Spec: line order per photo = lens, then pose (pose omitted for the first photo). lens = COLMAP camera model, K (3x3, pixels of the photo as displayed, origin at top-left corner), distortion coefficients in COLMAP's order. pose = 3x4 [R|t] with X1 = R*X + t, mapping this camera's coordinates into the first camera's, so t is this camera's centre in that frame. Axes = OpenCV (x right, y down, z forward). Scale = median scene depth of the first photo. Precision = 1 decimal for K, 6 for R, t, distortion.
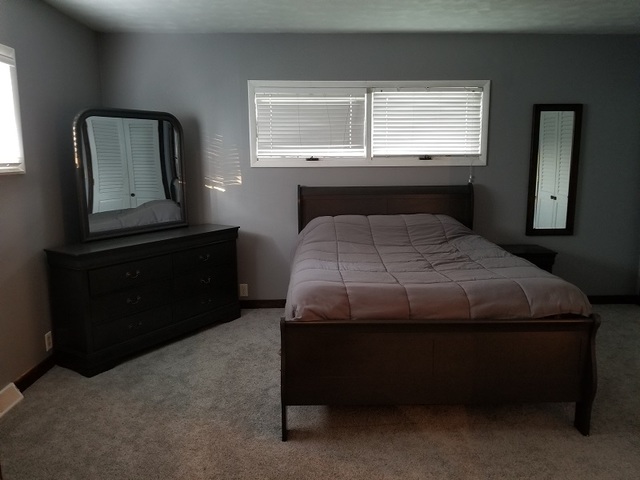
lens RADIAL K [[500.8, 0, 323.7], [0, 500.8, 239.0], [0, 0, 1]] dist [0.064189, -0.096719]
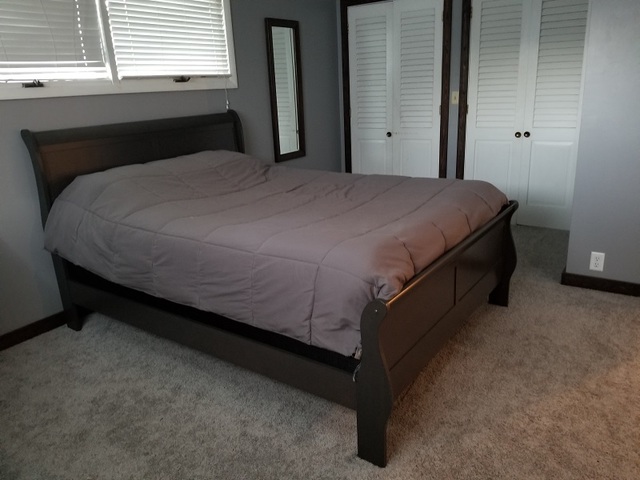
lens RADIAL K [[500.8, 0, 320.8], [0, 500.8, 243.2], [0, 0, 1]] dist [0.064189, -0.096719]
pose [[0.595510, -0.265233, 0.758300, -0.329416], [0.185175, 0.963827, 0.191698, -0.027978], [-0.781715, 0.026260, 0.623083, 0.354841]]
